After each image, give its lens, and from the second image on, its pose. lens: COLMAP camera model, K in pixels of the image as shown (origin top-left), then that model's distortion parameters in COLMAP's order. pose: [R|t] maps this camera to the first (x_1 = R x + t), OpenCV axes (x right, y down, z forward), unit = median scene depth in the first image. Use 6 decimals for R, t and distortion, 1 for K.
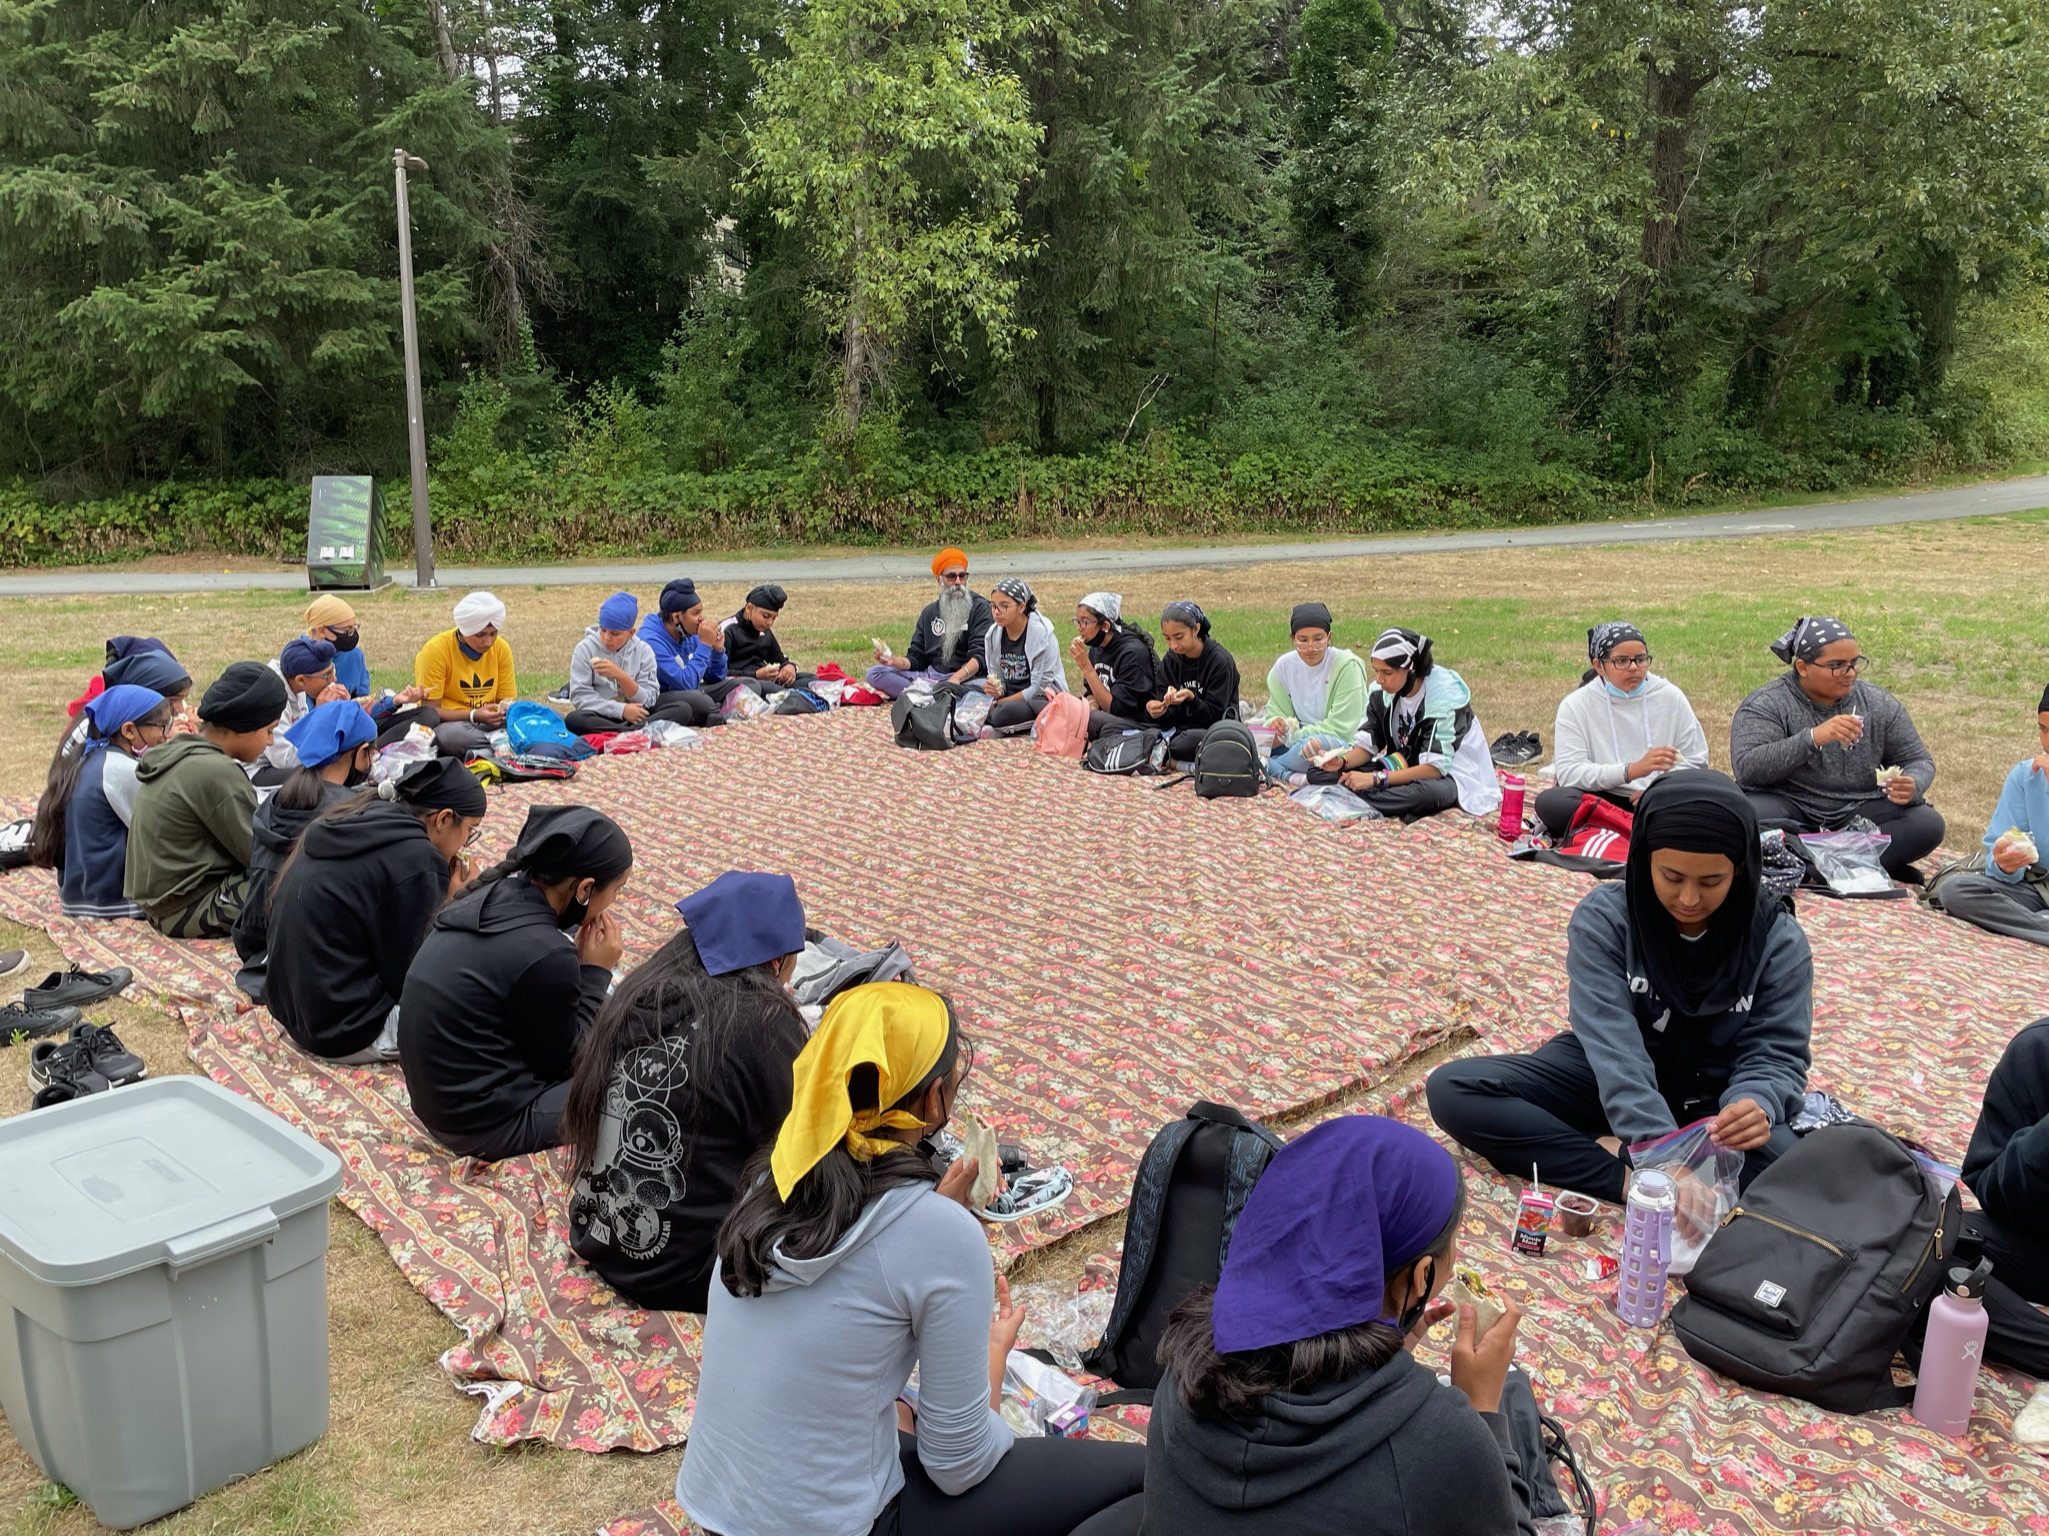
lens RADIAL K [[1524.3, 0, 1017.4], [0, 1524.3, 752.0], [0, 0, 1]] dist [0.042213, -0.066372]
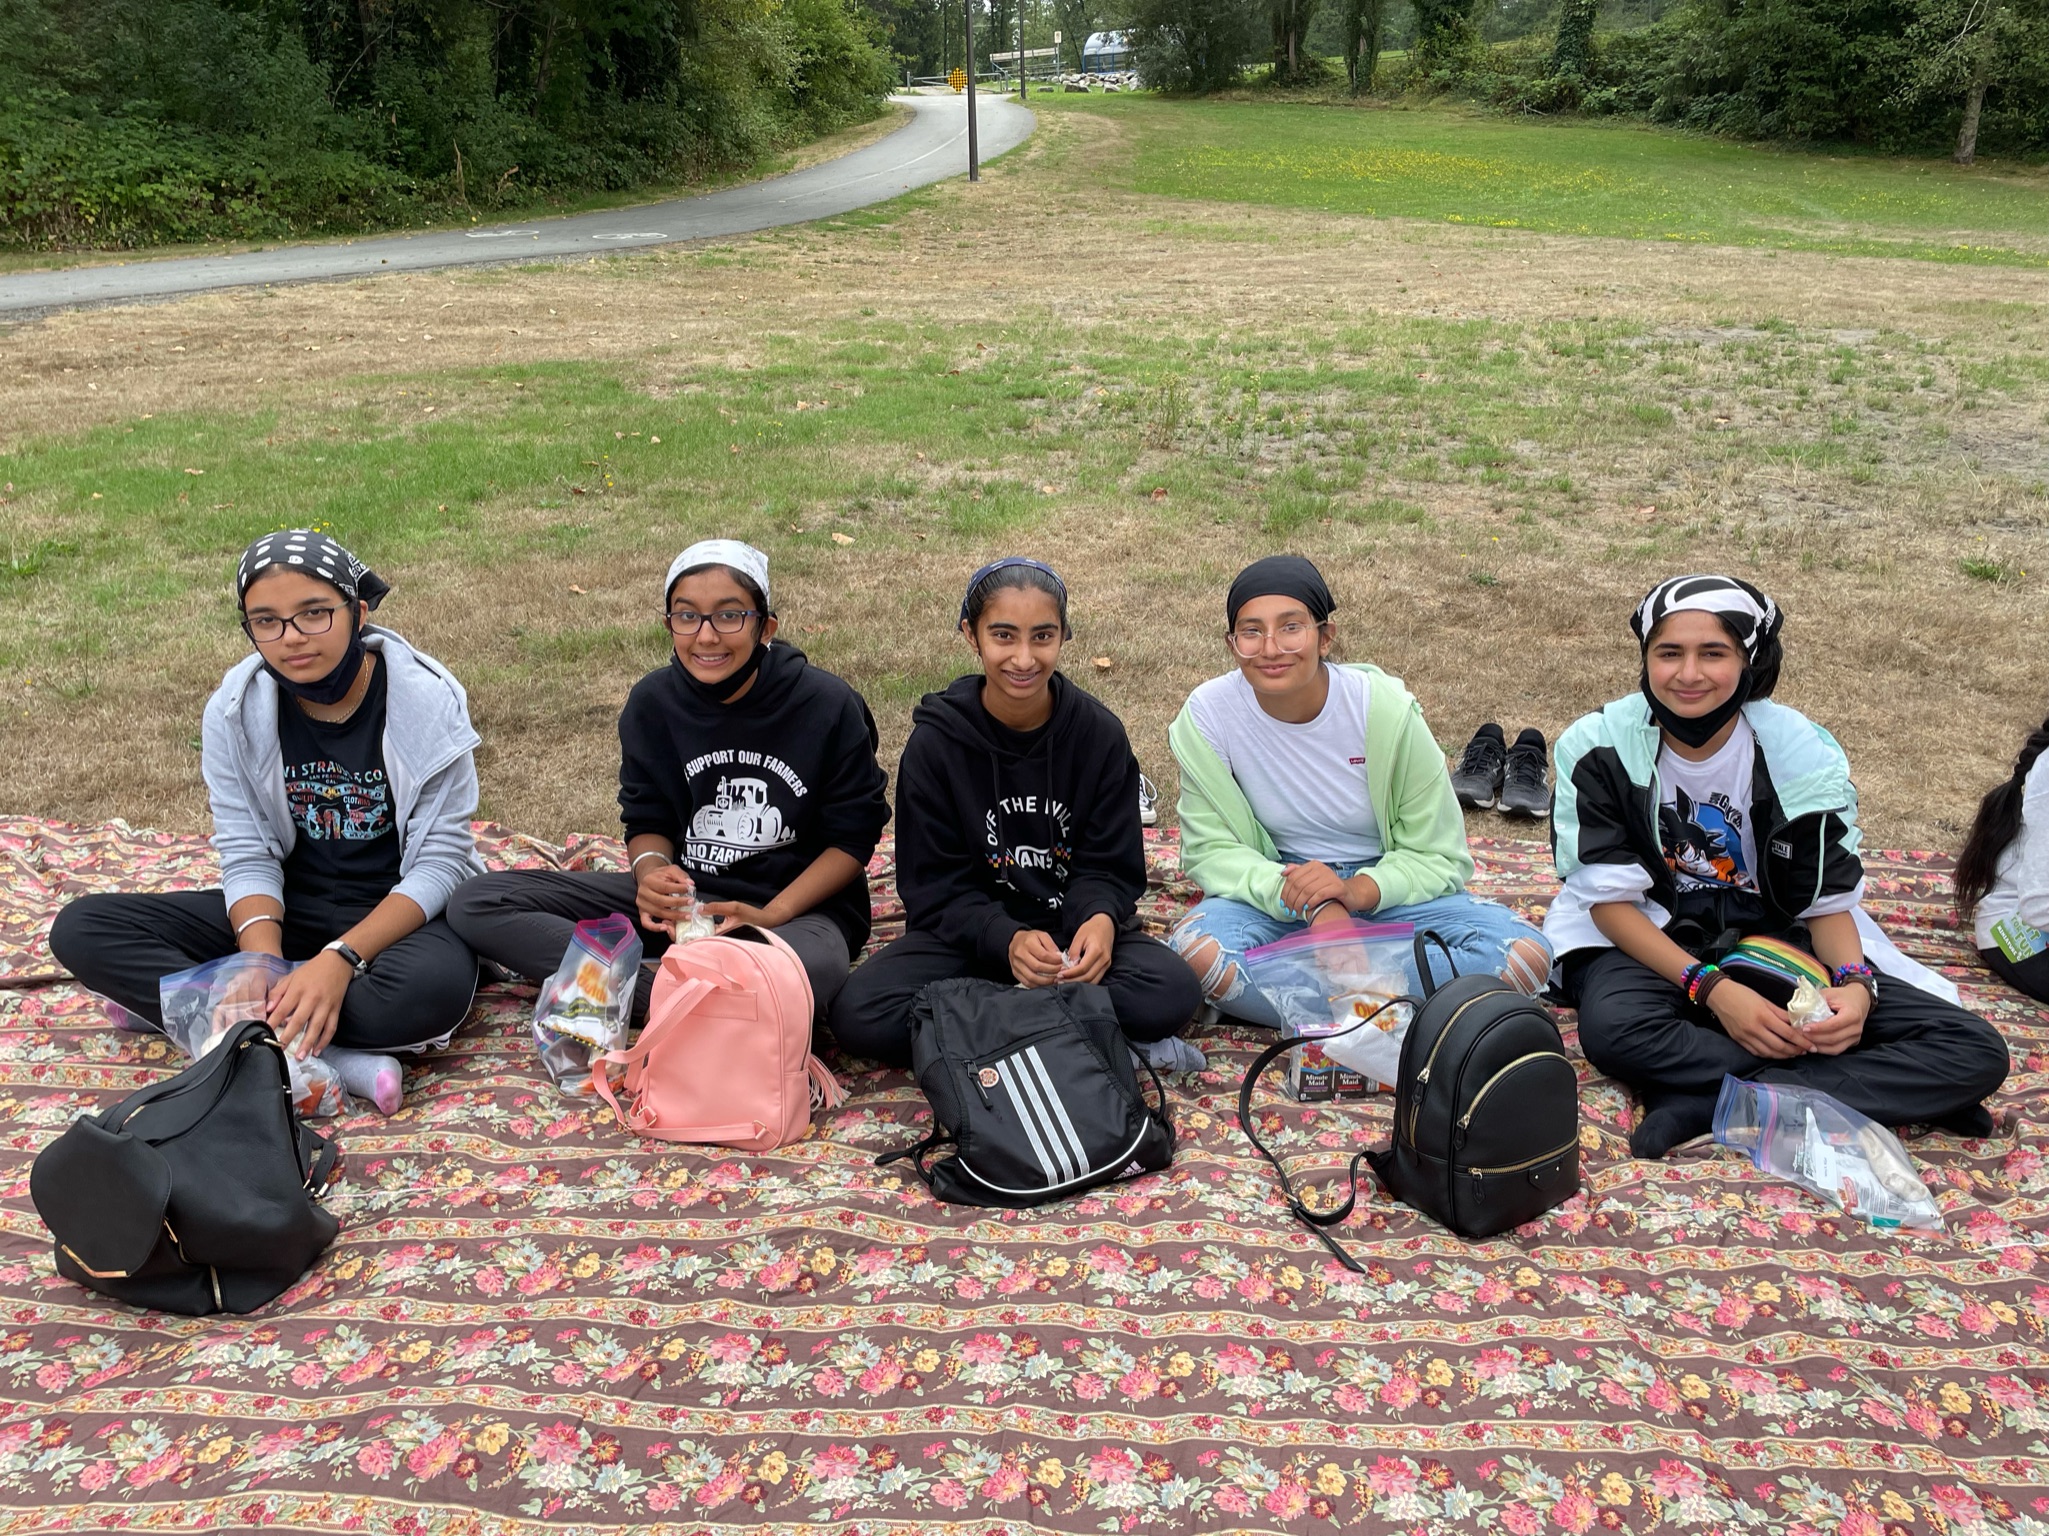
lens RADIAL K [[1524.3, 0, 1022.0], [0, 1524.3, 767.6], [0, 0, 1]] dist [0.042213, -0.066372]
pose [[0.679133, -0.252677, 0.689154, -0.044750], [0.110968, 0.963434, 0.243886, -0.041799], [-0.725579, -0.089157, 0.682339, 0.202860]]
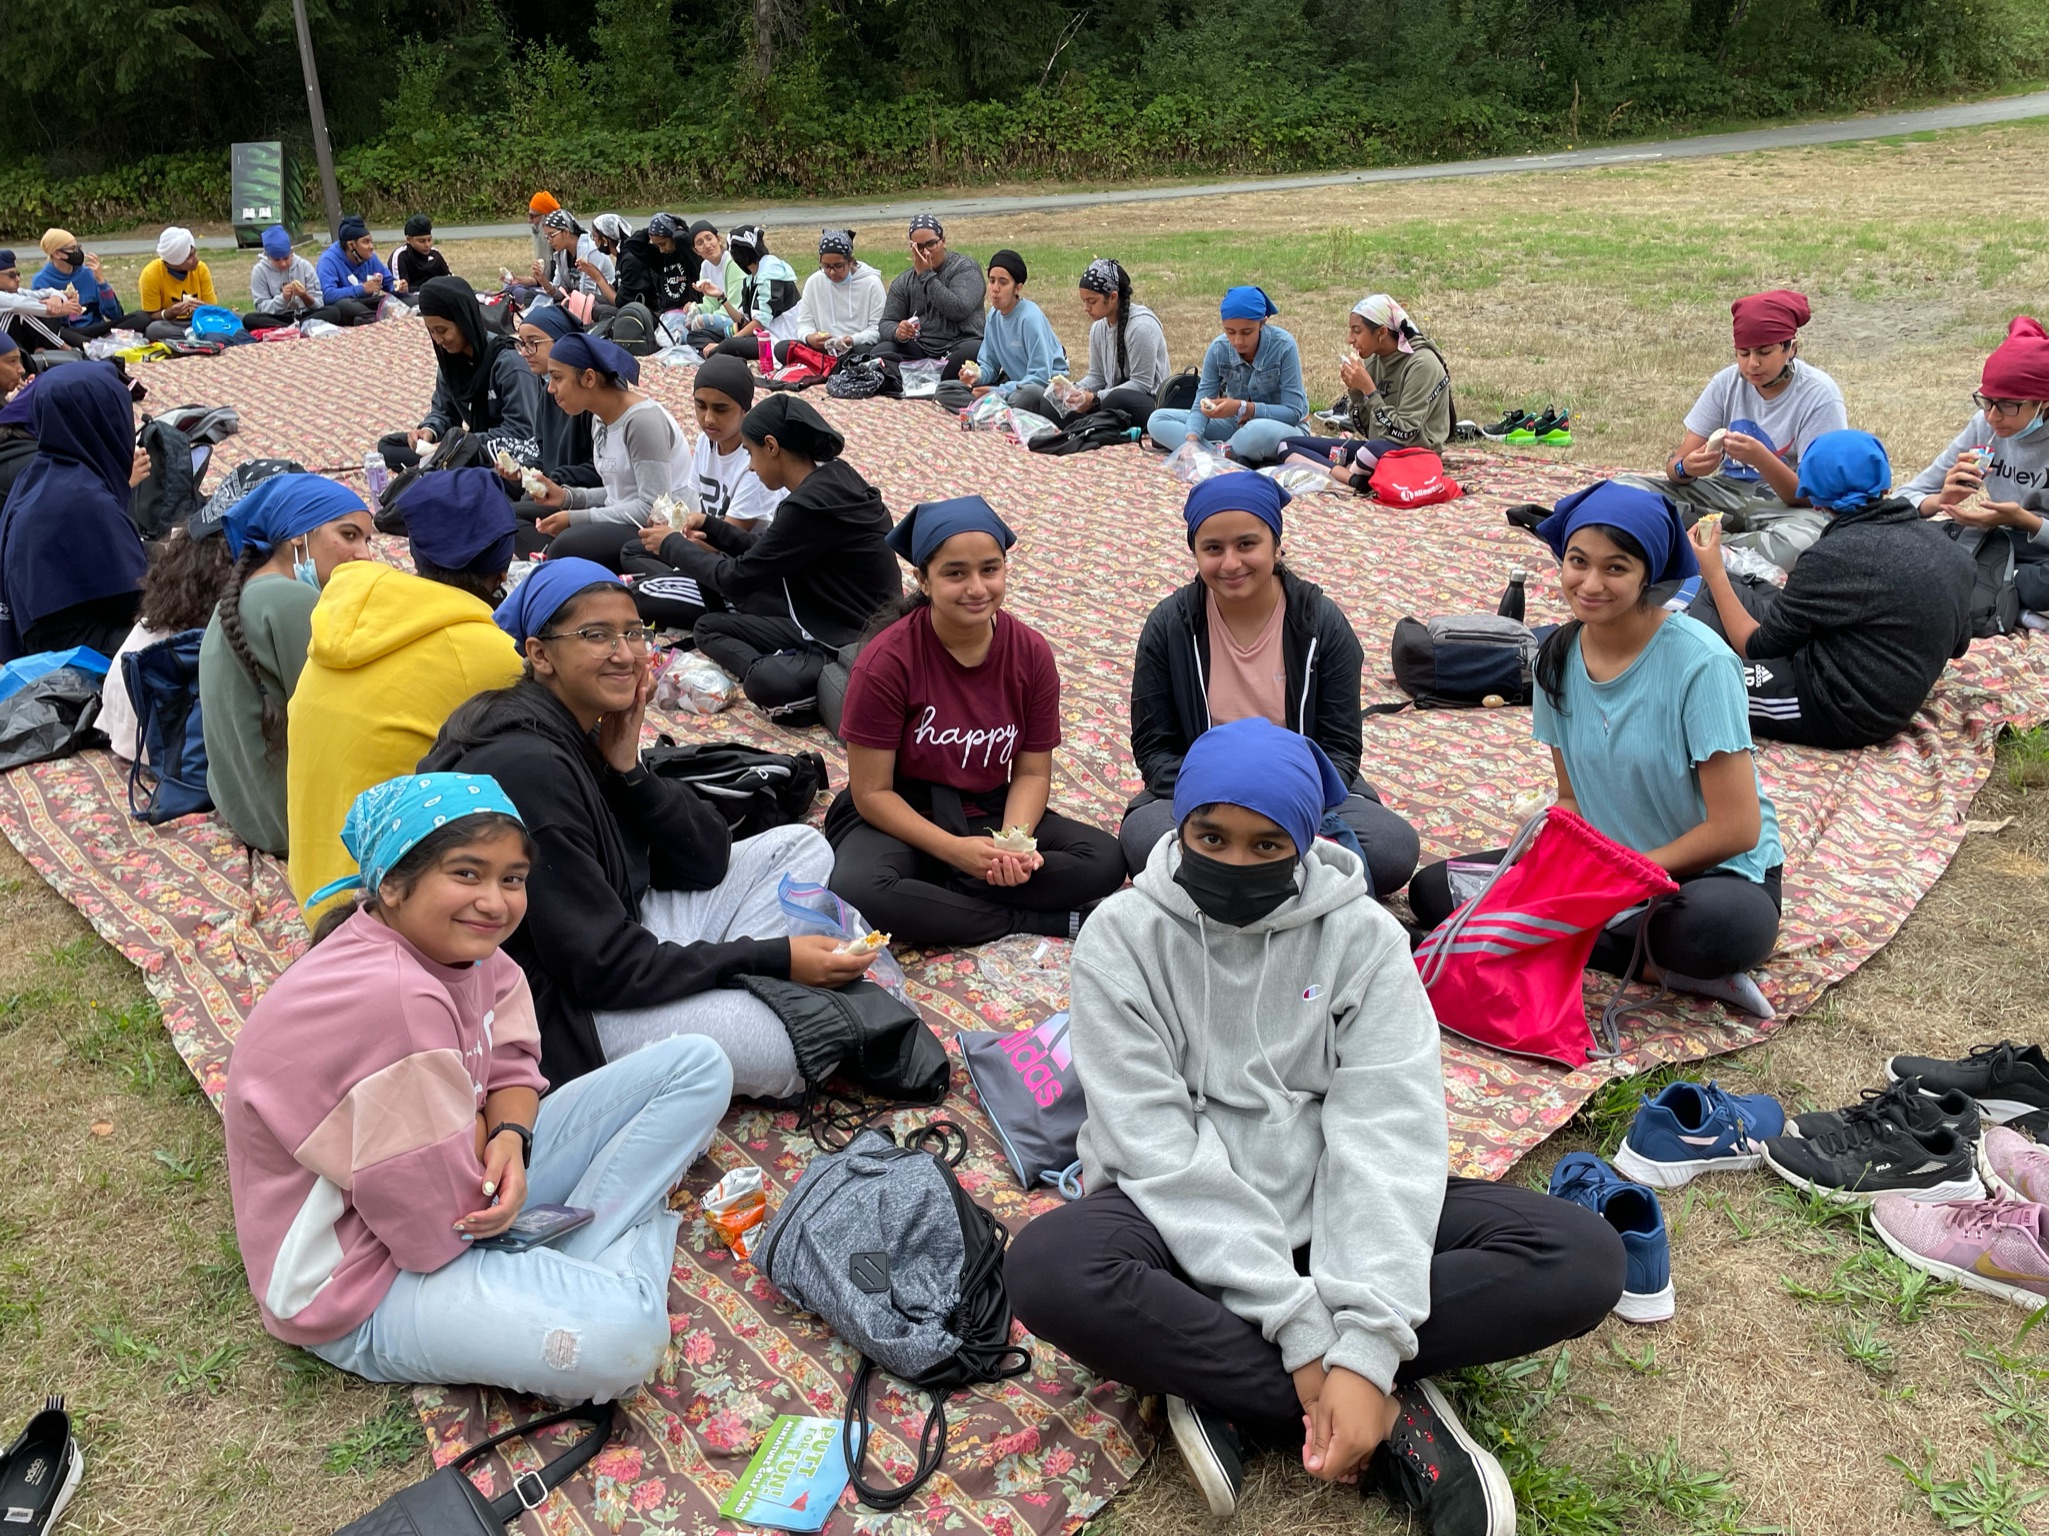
lens RADIAL K [[1524.3, 0, 1035.7], [0, 1524.3, 778.3], [0, 0, 1]] dist [0.042213, -0.066372]
pose [[0.997360, 0.001860, -0.072597, 0.154600], [0.014326, 0.974988, 0.221795, 0.025401], [0.071194, -0.222249, 0.972387, -0.121087]]
